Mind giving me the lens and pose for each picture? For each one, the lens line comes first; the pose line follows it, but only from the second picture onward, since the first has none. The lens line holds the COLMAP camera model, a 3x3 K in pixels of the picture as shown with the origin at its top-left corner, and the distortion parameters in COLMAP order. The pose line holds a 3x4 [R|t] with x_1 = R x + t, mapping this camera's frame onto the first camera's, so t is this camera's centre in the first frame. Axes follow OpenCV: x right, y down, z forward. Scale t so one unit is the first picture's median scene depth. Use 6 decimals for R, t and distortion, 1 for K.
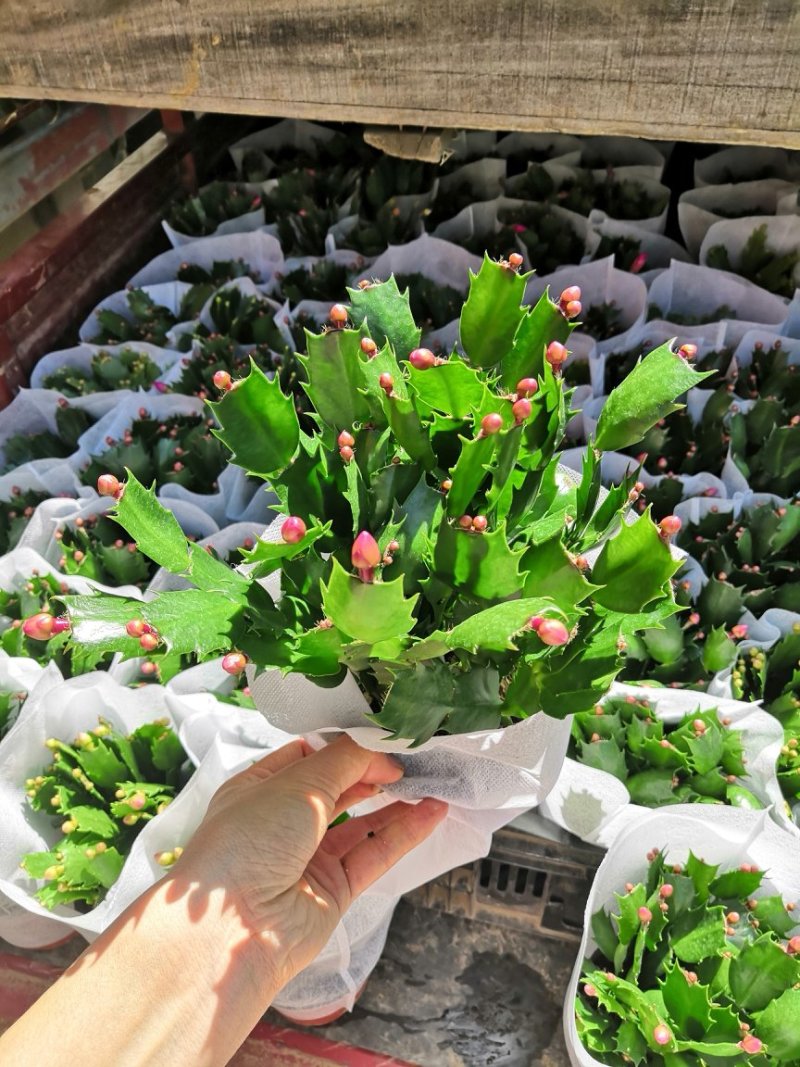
lens RADIAL K [[859.5, 0, 382.1], [0, 859.5, 534.0], [0, 0, 1]] dist [-0.029657, 0.044623]
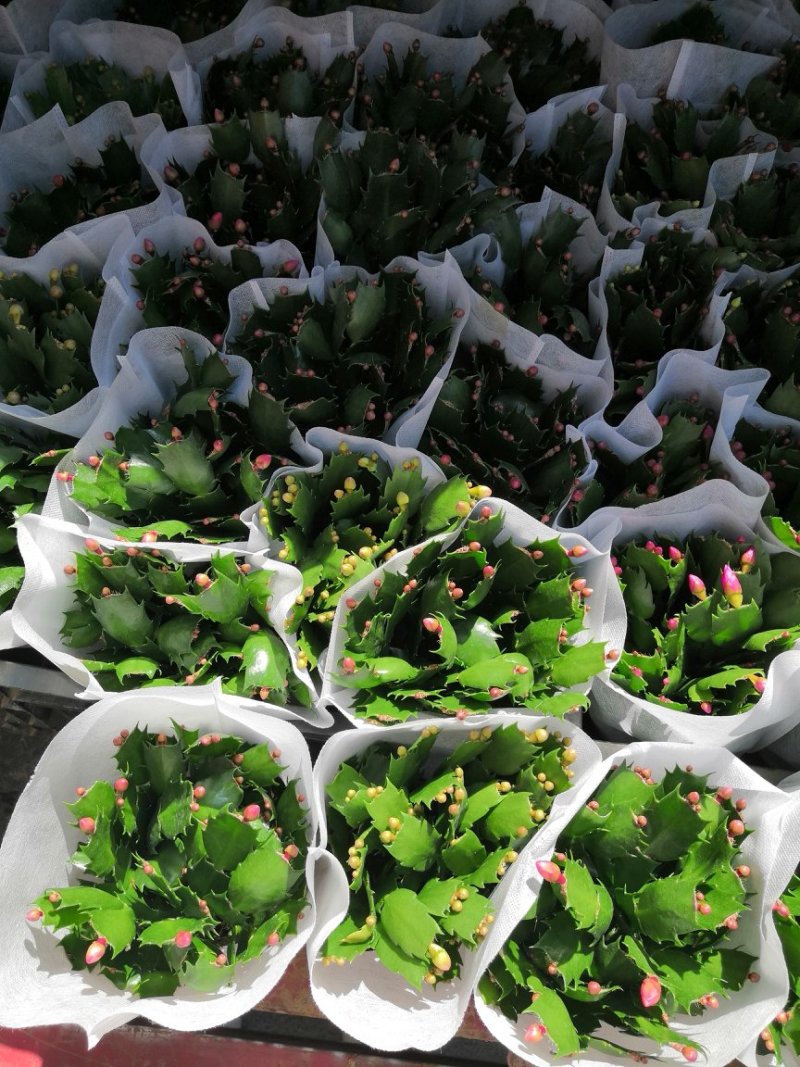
lens RADIAL K [[859.5, 0, 405.3], [0, 859.5, 527.8], [0, 0, 1]] dist [-0.029657, 0.044623]
pose [[0.988416, -0.082608, 0.127318, 0.346140], [0.032540, 0.934731, 0.353864, -0.094319], [-0.148240, -0.345622, 0.926591, 0.135200]]
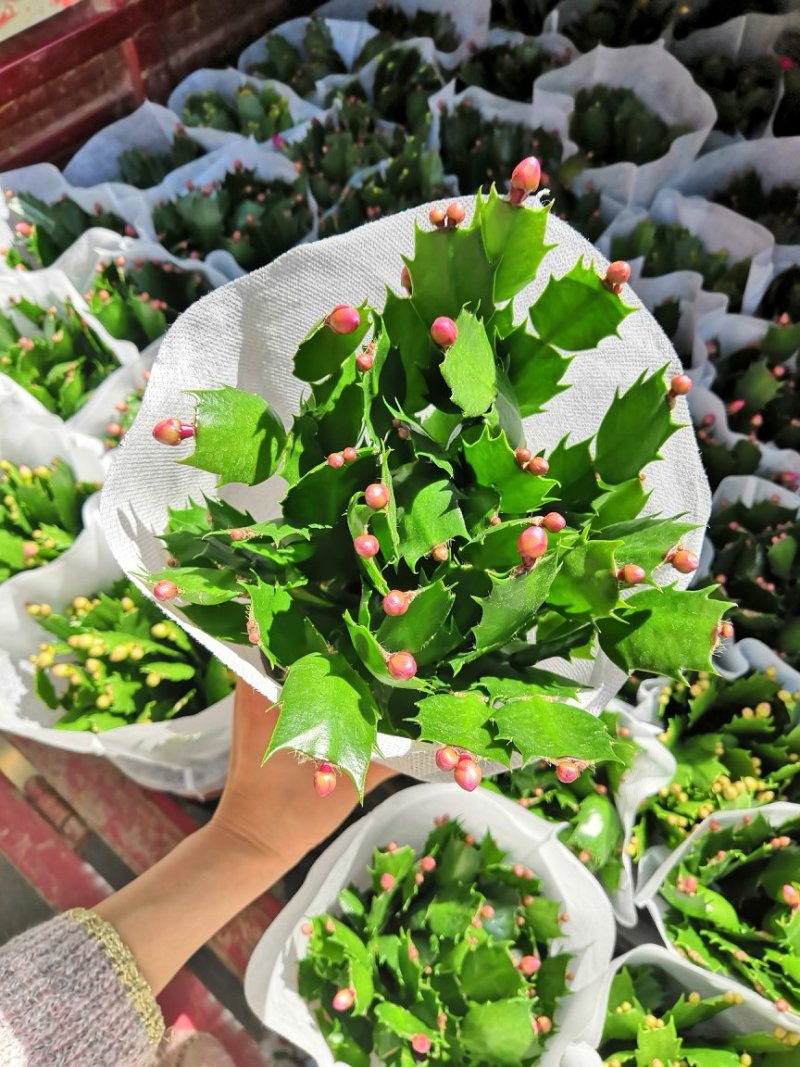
lens RADIAL K [[859.5, 0, 401.1], [0, 859.5, 537.7], [0, 0, 1]] dist [-0.029657, 0.044623]
pose [[0.898952, 0.386543, -0.206084, 0.229080], [-0.323513, 0.903037, 0.282602, -0.100298], [0.295340, -0.187375, 0.936838, 0.118506]]
